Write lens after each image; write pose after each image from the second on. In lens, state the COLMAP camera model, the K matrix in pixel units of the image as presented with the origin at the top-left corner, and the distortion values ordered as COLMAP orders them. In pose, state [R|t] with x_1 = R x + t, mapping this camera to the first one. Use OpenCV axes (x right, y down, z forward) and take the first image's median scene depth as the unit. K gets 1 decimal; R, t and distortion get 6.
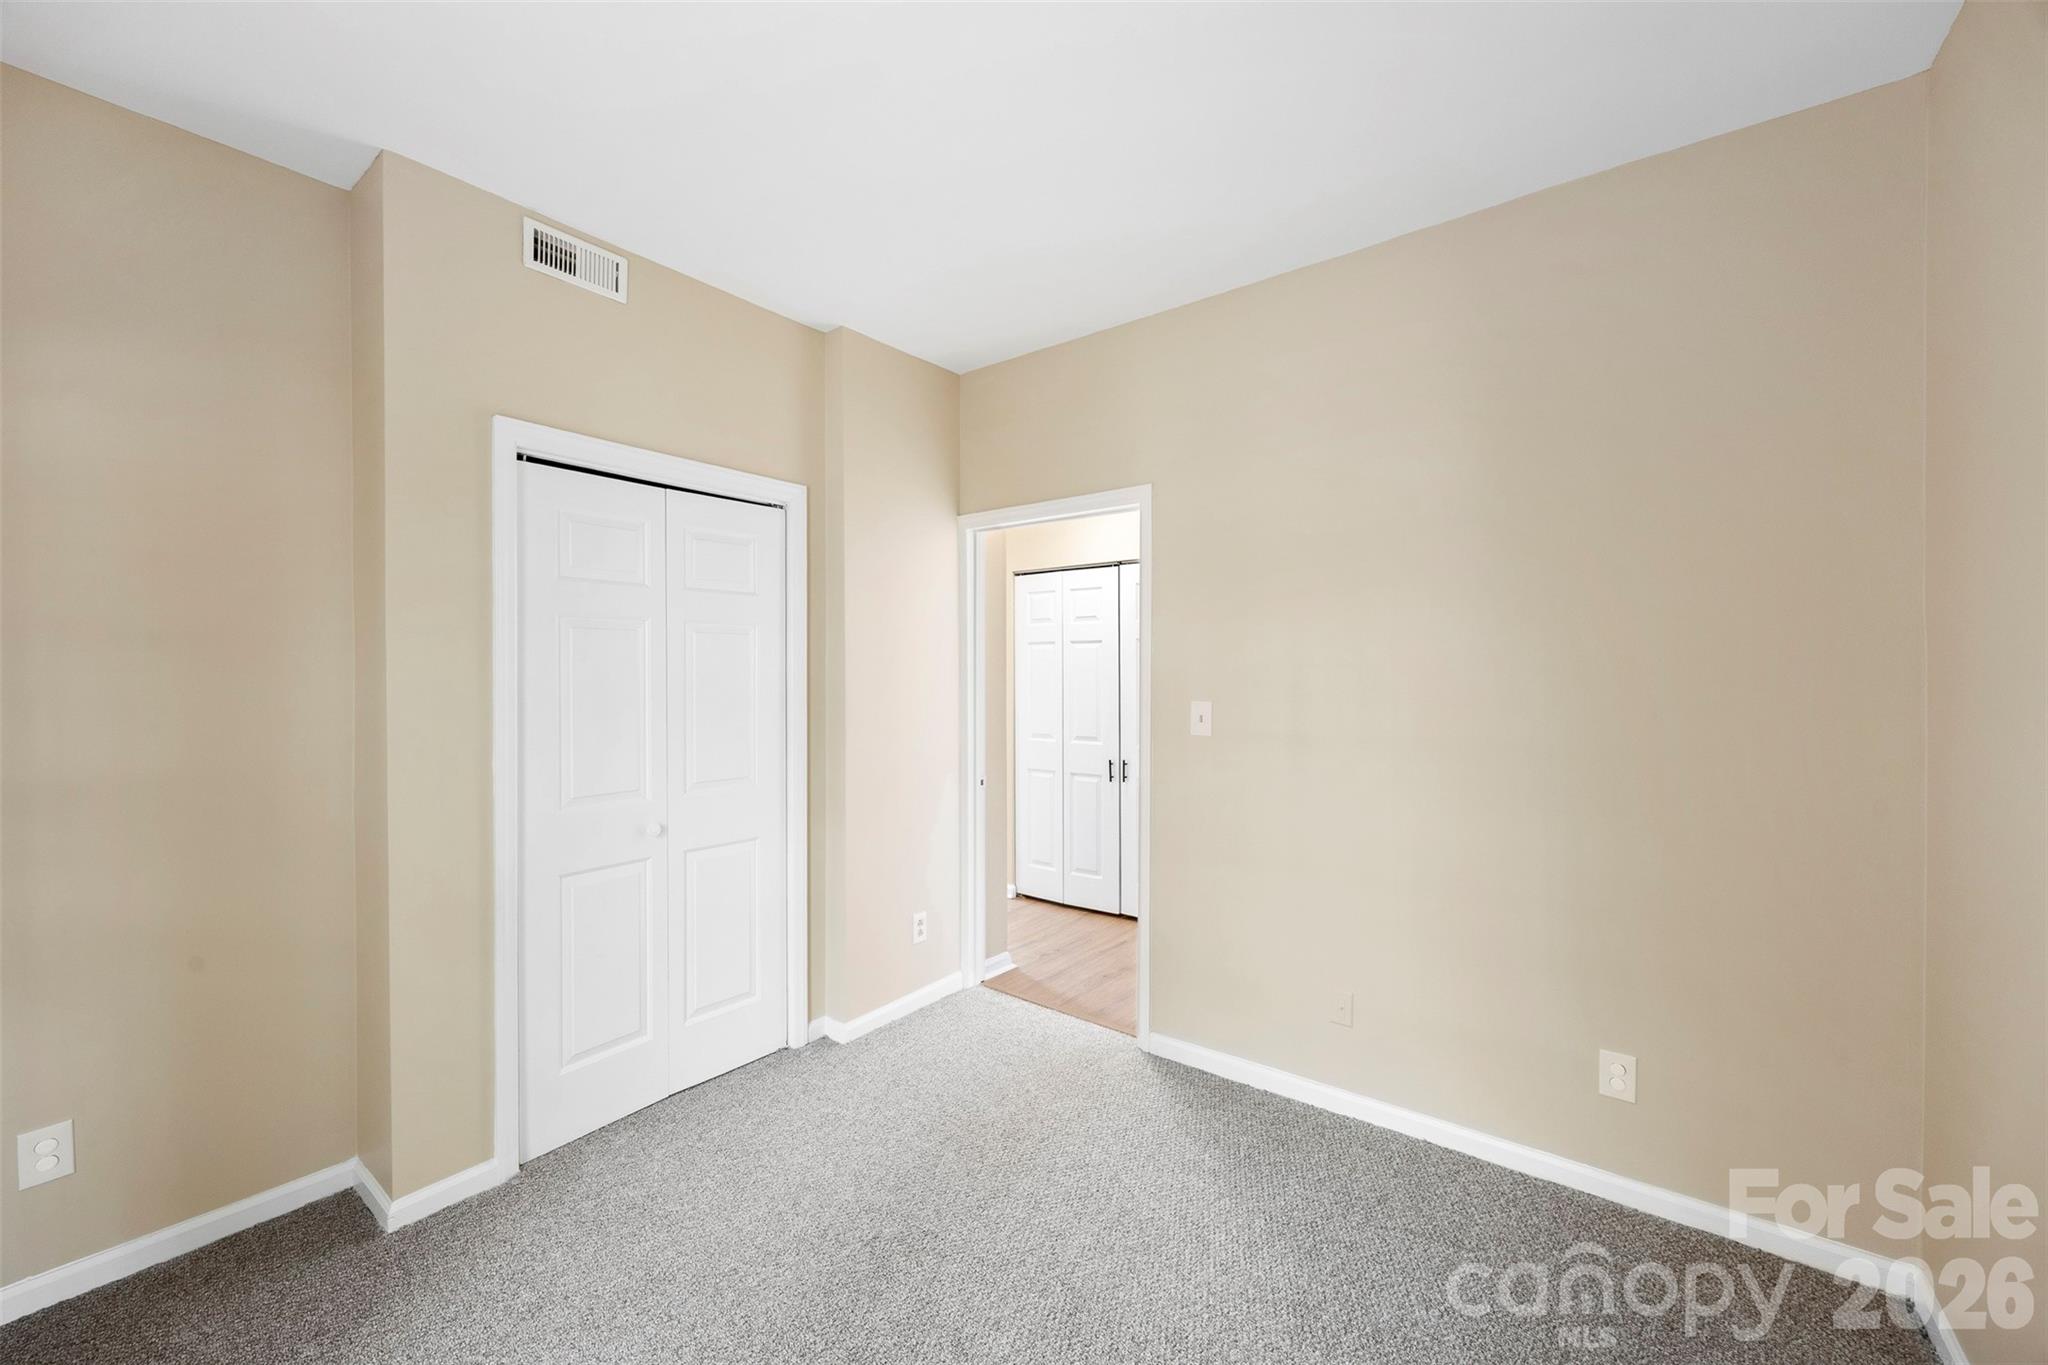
lens RADIAL K [[787.8, 0, 1023.6], [0, 787.8, 673.6], [0, 0, 1]] dist [-0.002336, -0.000147]
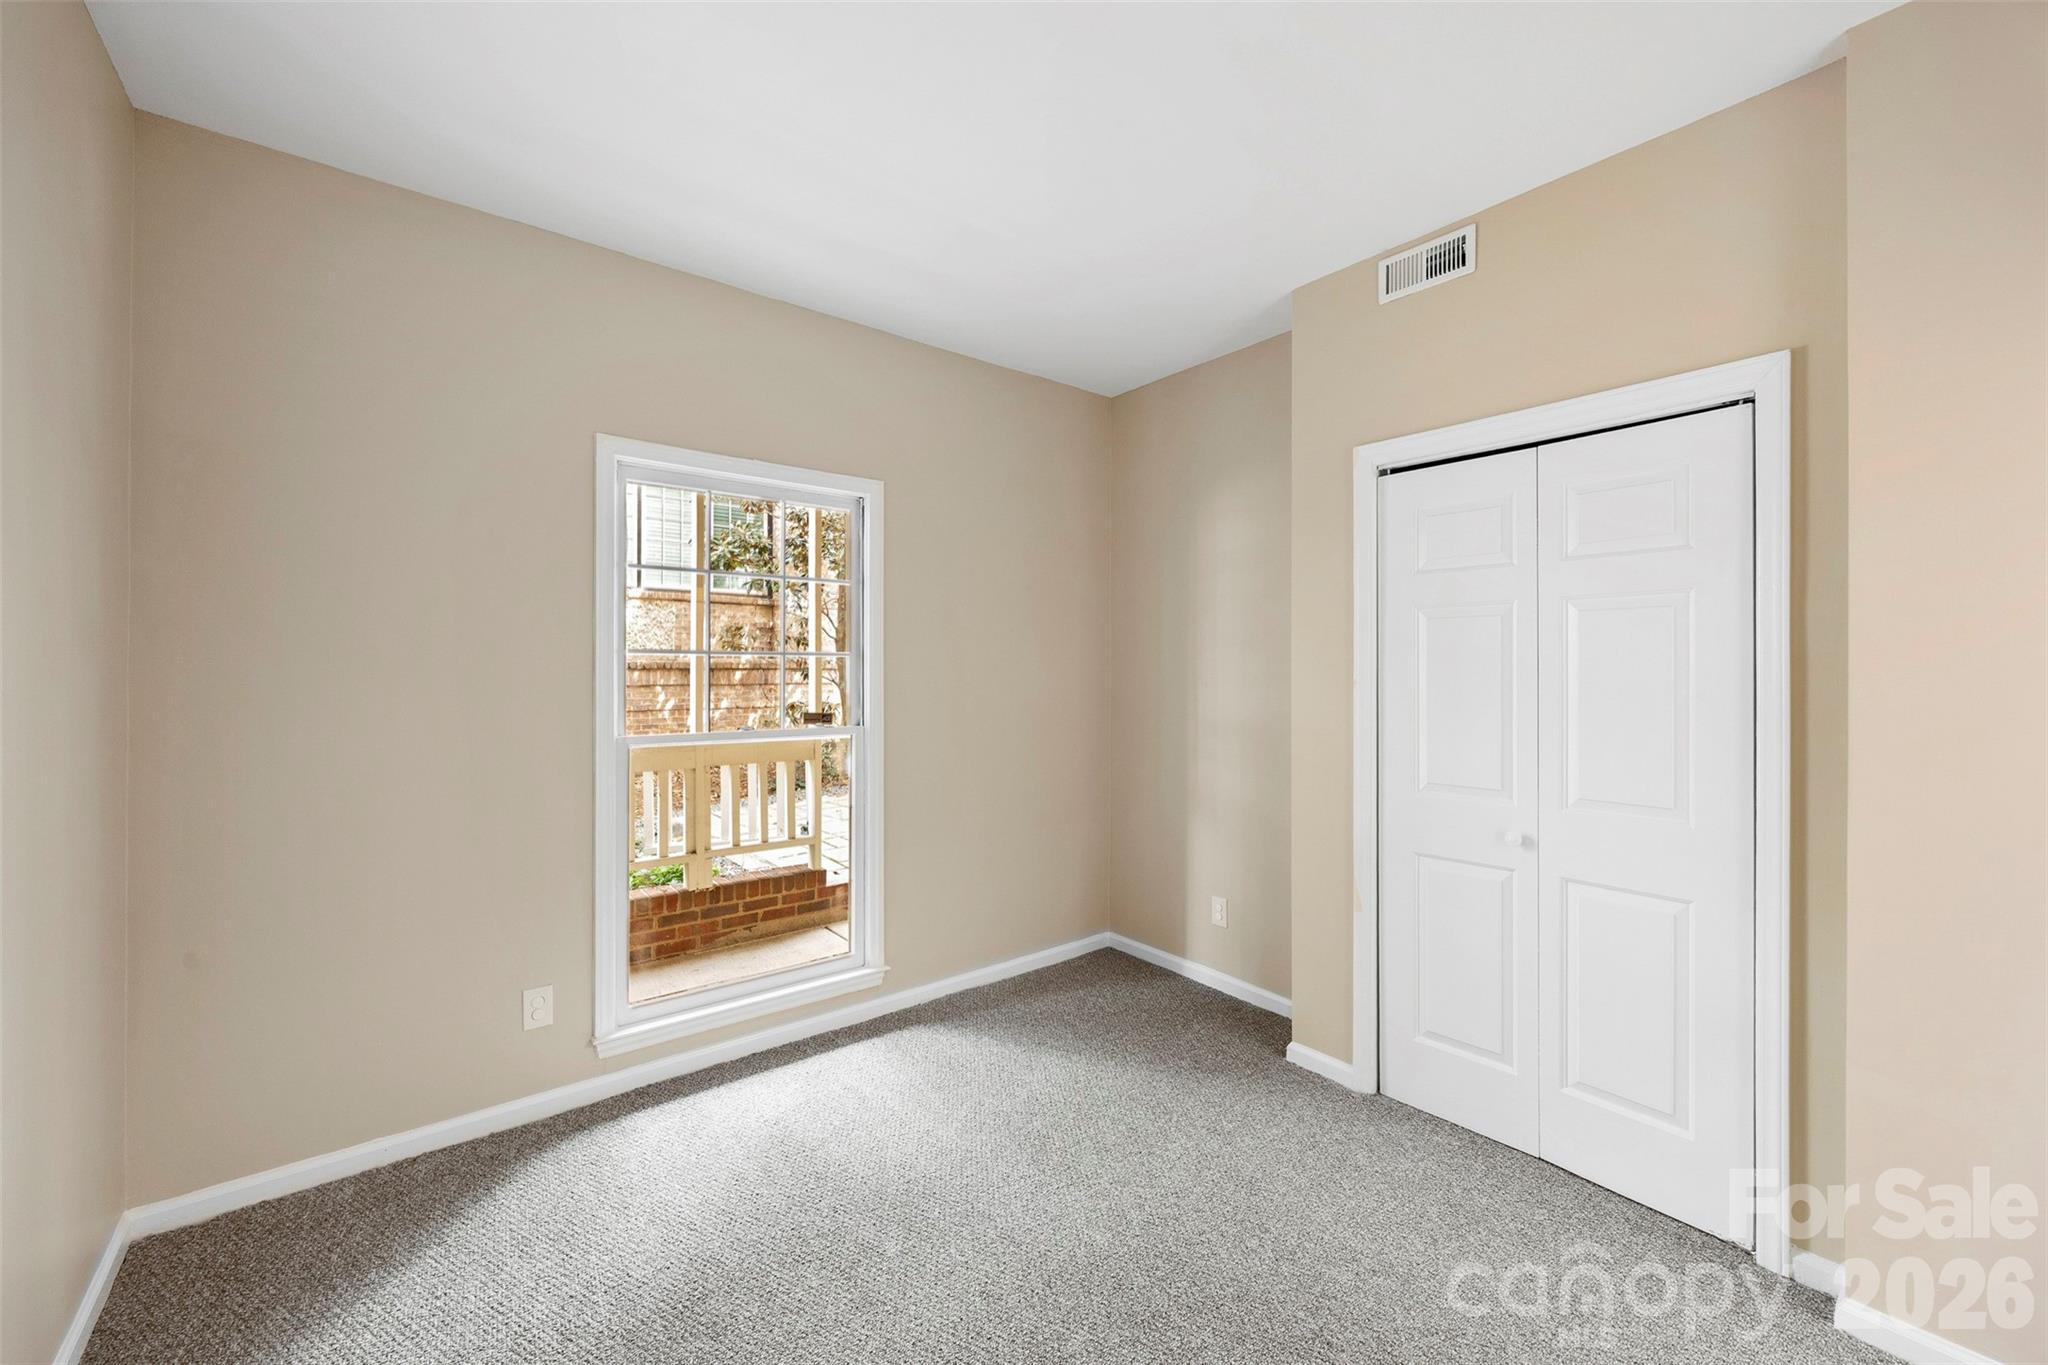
lens RADIAL K [[787.8, 0, 1023.6], [0, 787.8, 673.6], [0, 0, 1]] dist [-0.002336, -0.000147]
pose [[-0.233783, 0.005039, -0.972276, 0.545595], [-0.006886, 0.999953, 0.006838, 0.010646], [0.972265, 0.008294, -0.233737, 0.702817]]
